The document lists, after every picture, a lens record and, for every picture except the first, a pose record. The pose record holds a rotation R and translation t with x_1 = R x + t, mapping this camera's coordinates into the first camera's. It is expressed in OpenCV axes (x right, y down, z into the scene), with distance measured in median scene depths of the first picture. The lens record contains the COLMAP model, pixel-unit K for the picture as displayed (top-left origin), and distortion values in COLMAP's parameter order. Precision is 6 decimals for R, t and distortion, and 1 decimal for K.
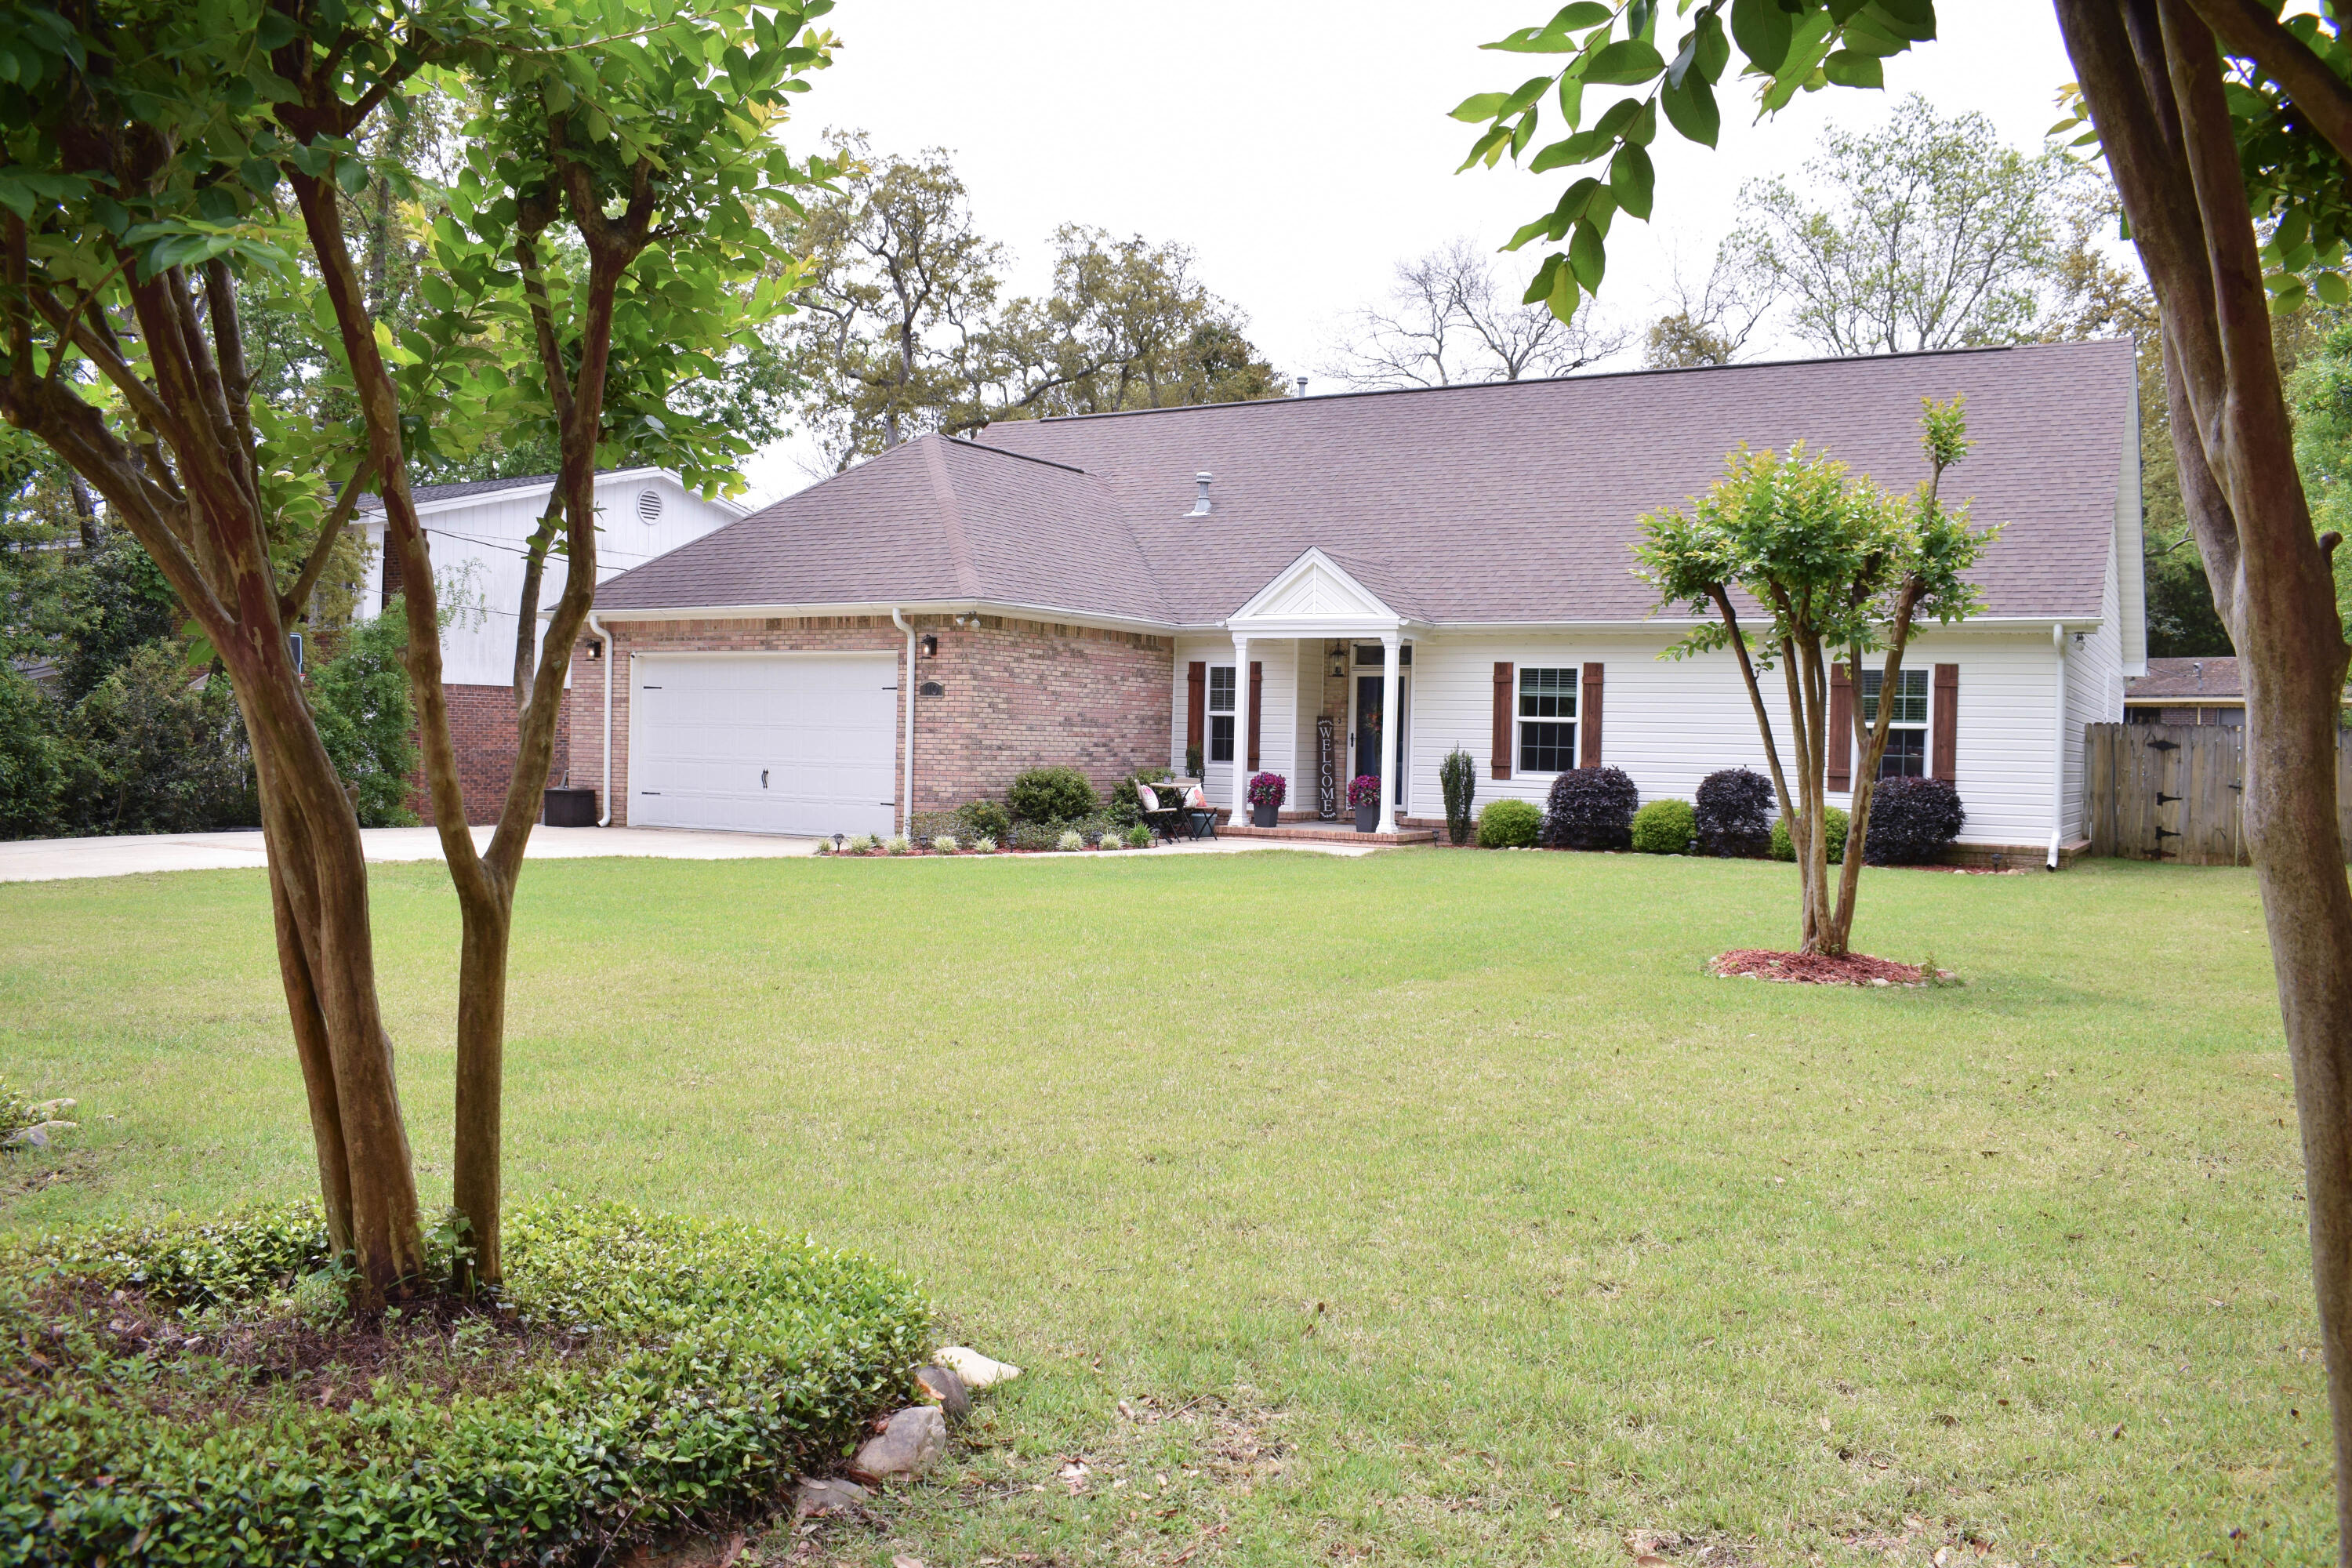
lens RADIAL K [[1845.5, 0, 1180.3], [0, 1845.5, 779.4], [0, 0, 1]] dist [-0.090465, 0.005288]
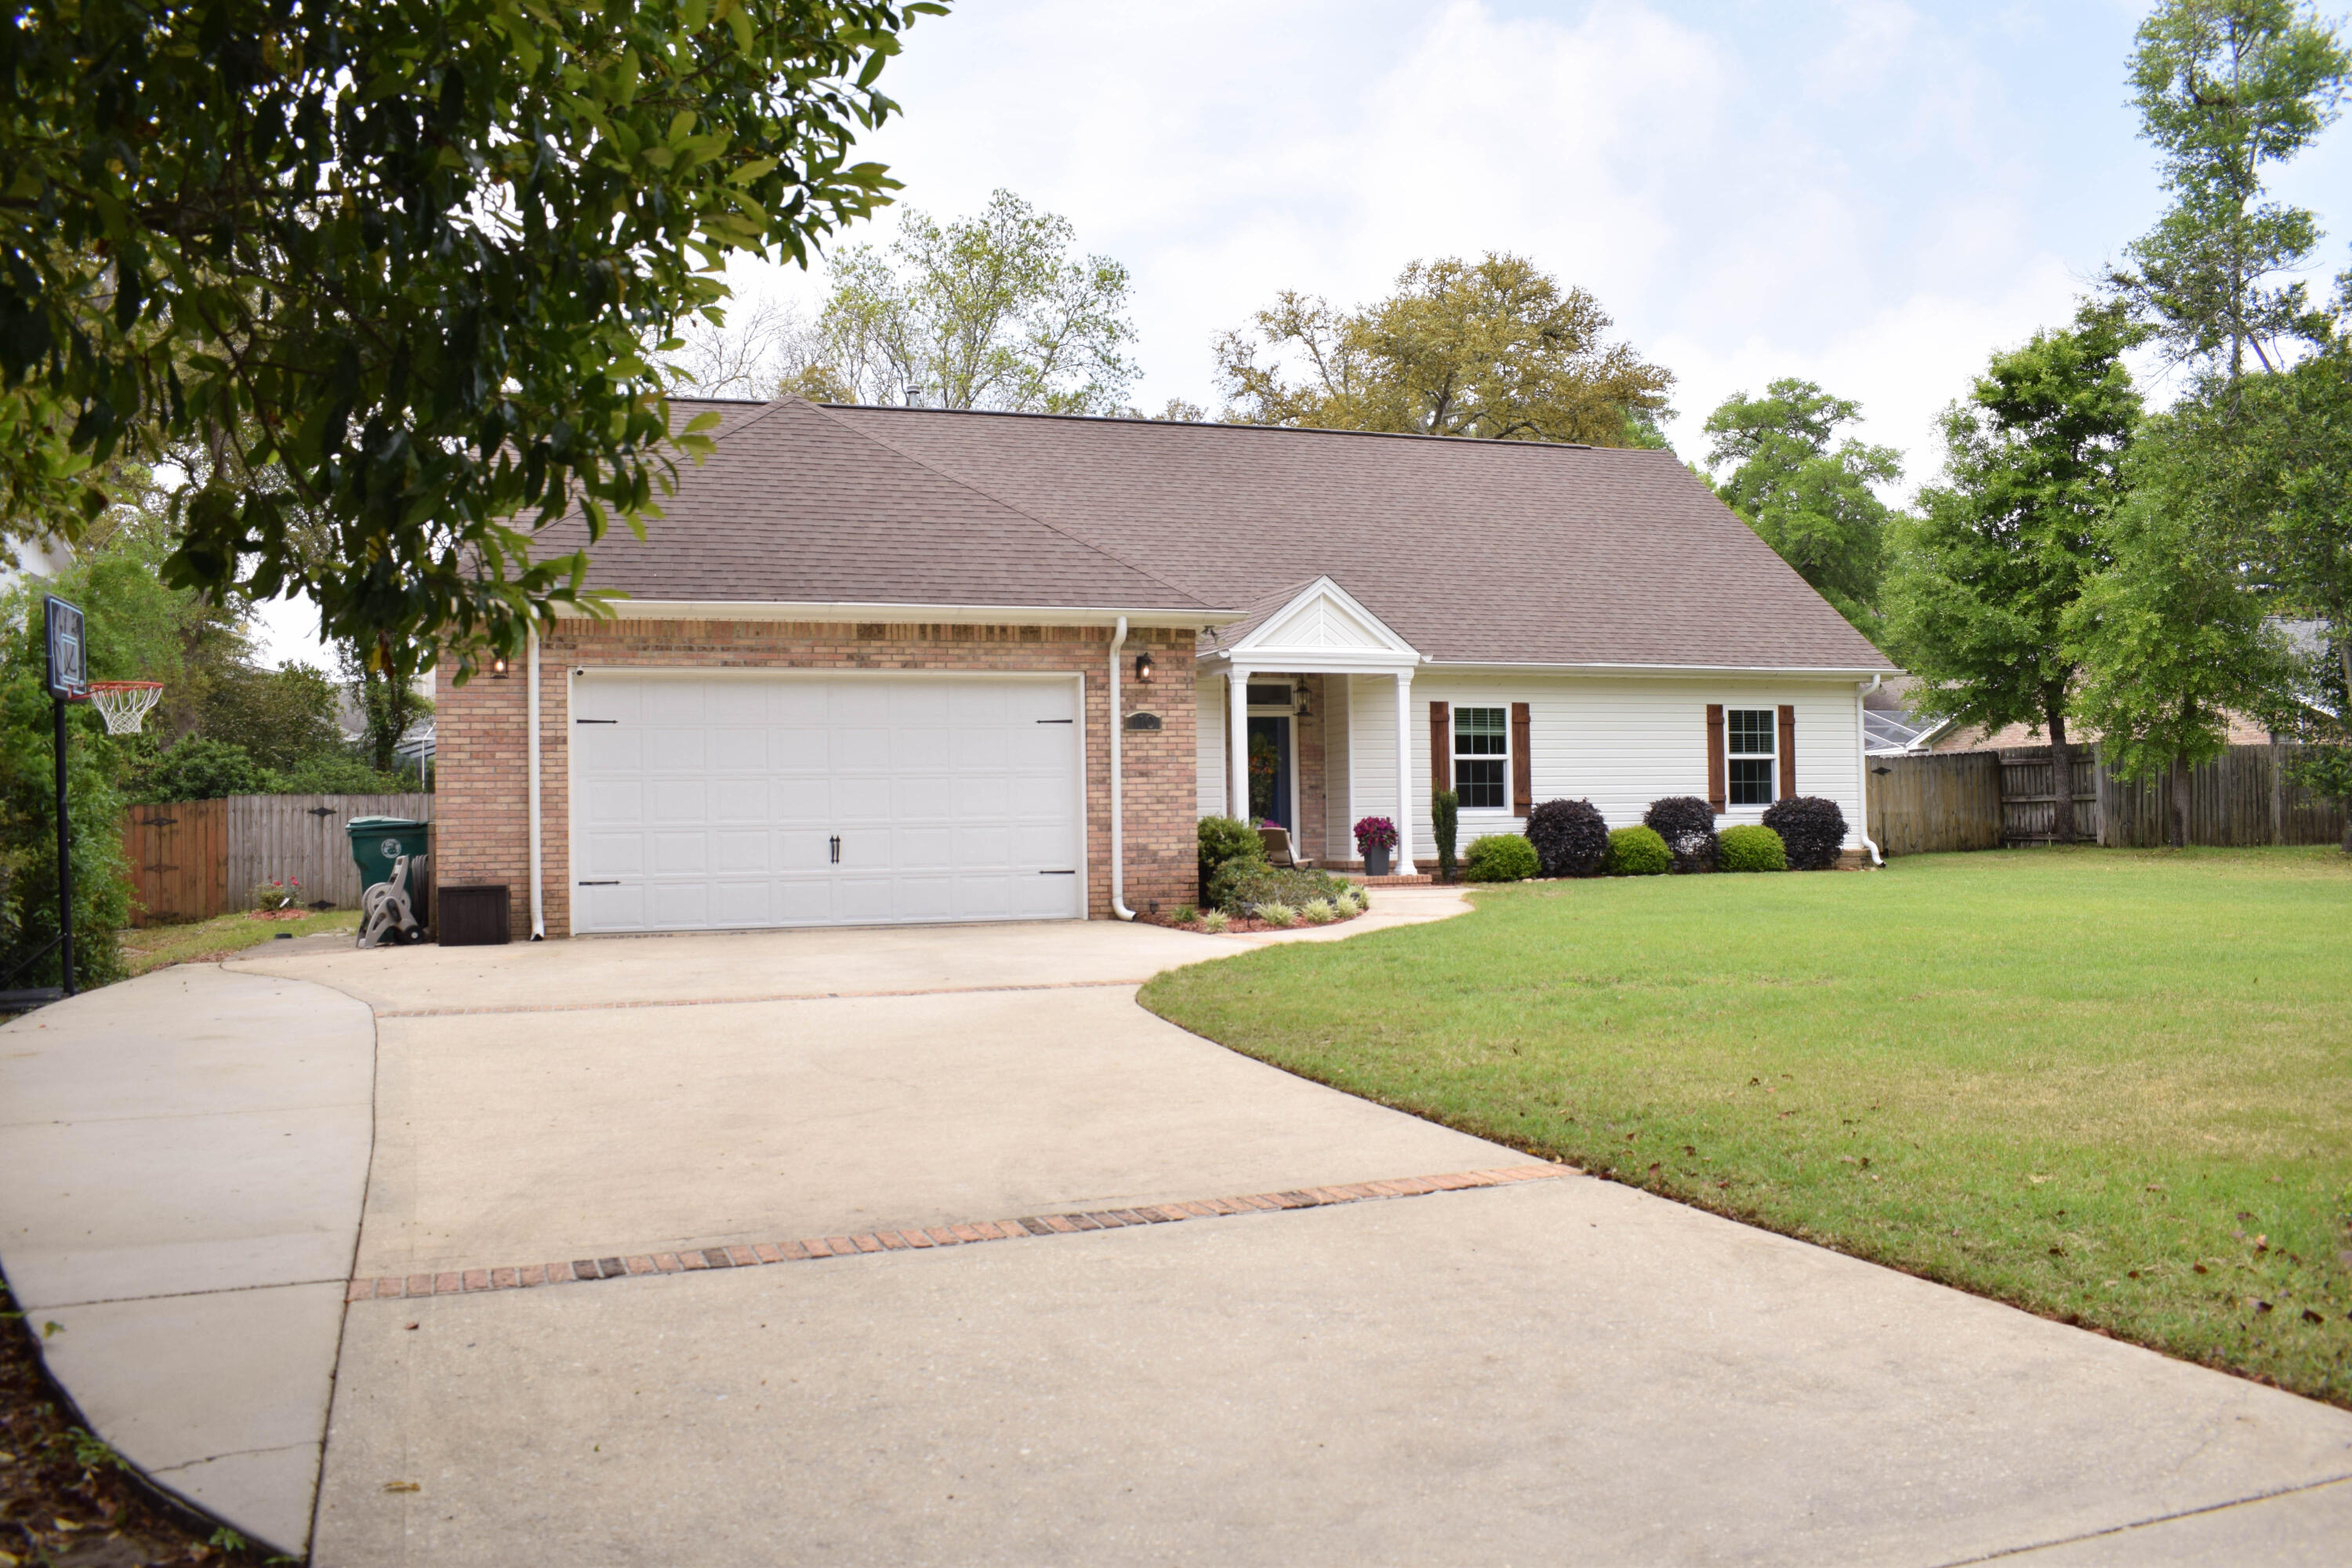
lens RADIAL K [[1818.2, 0, 1171.4], [0, 1818.2, 782.6], [0, 0, 1]] dist [-0.096624, 0.015538]
pose [[0.666219, -0.016980, 0.745563, -0.674551], [0.045985, 0.998774, -0.018344, -0.007486], [-0.744337, 0.046506, 0.666182, 0.446221]]
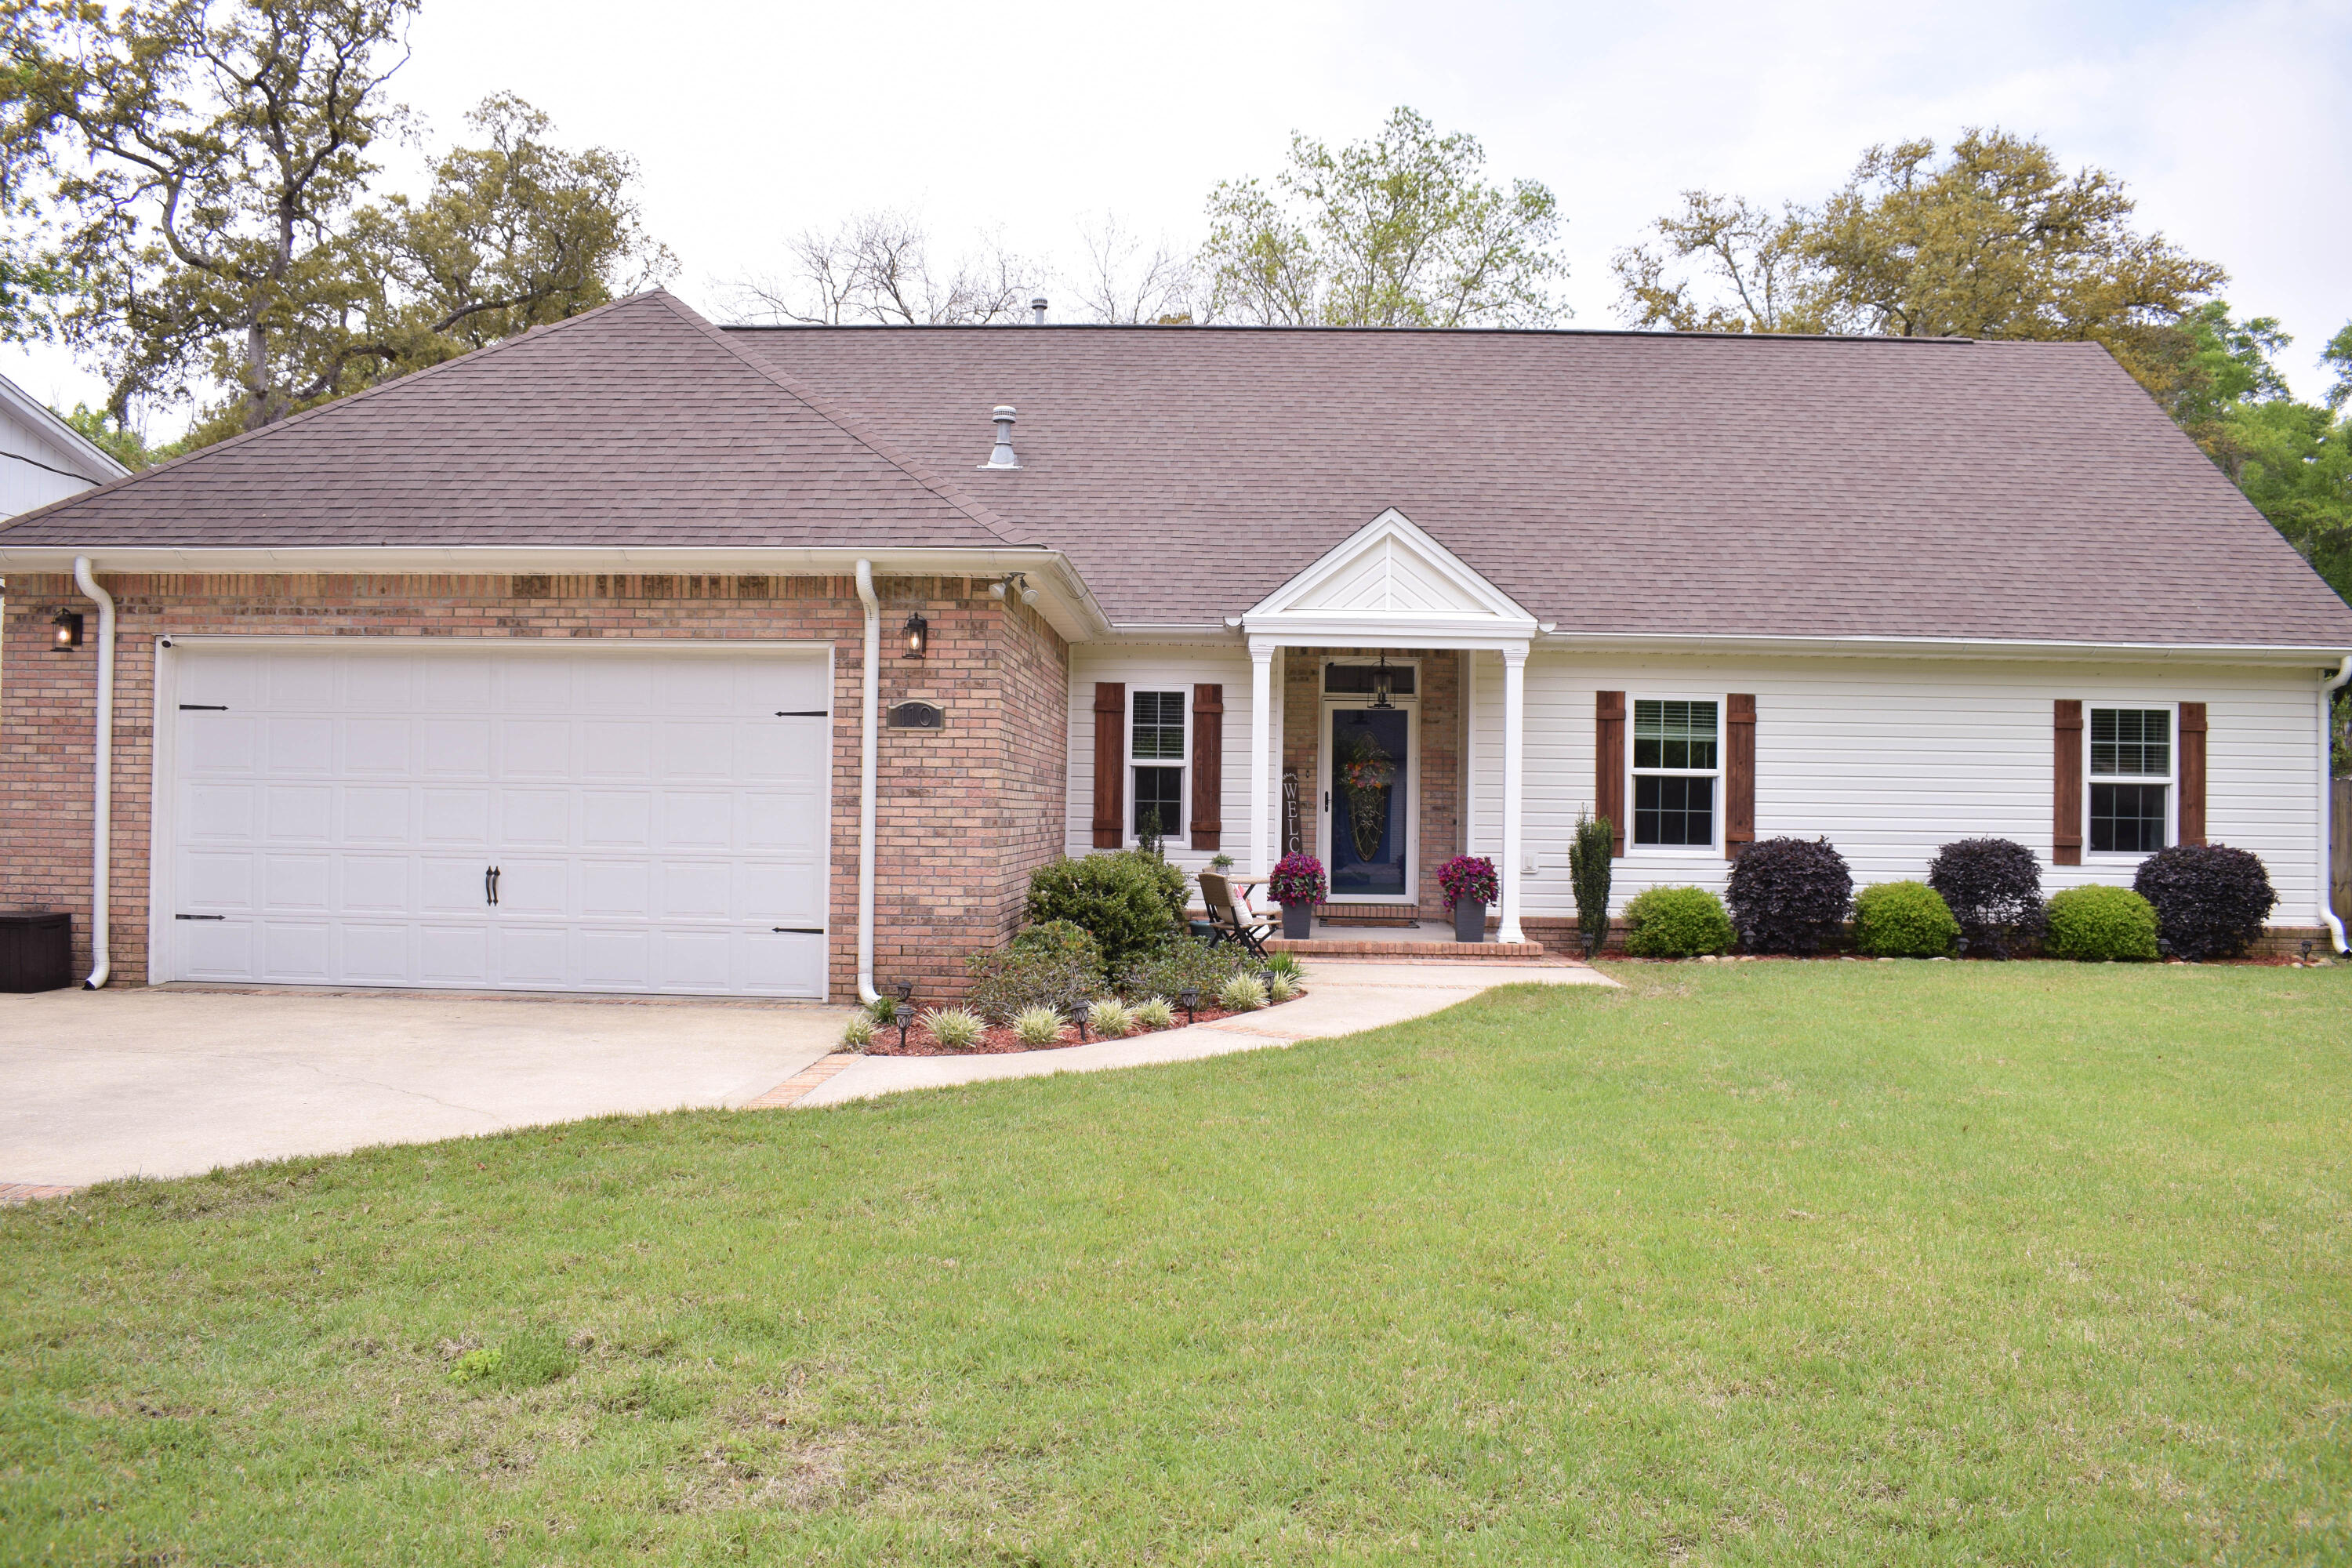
lens RADIAL K [[1818.2, 0, 1171.4], [0, 1818.2, 782.6], [0, 0, 1]] dist [-0.096624, 0.015538]
pose [[0.878033, -0.002173, 0.478596, -0.306327], [0.014542, 0.999649, -0.022141, -0.015767], [-0.478380, 0.026400, 0.877756, 0.474231]]
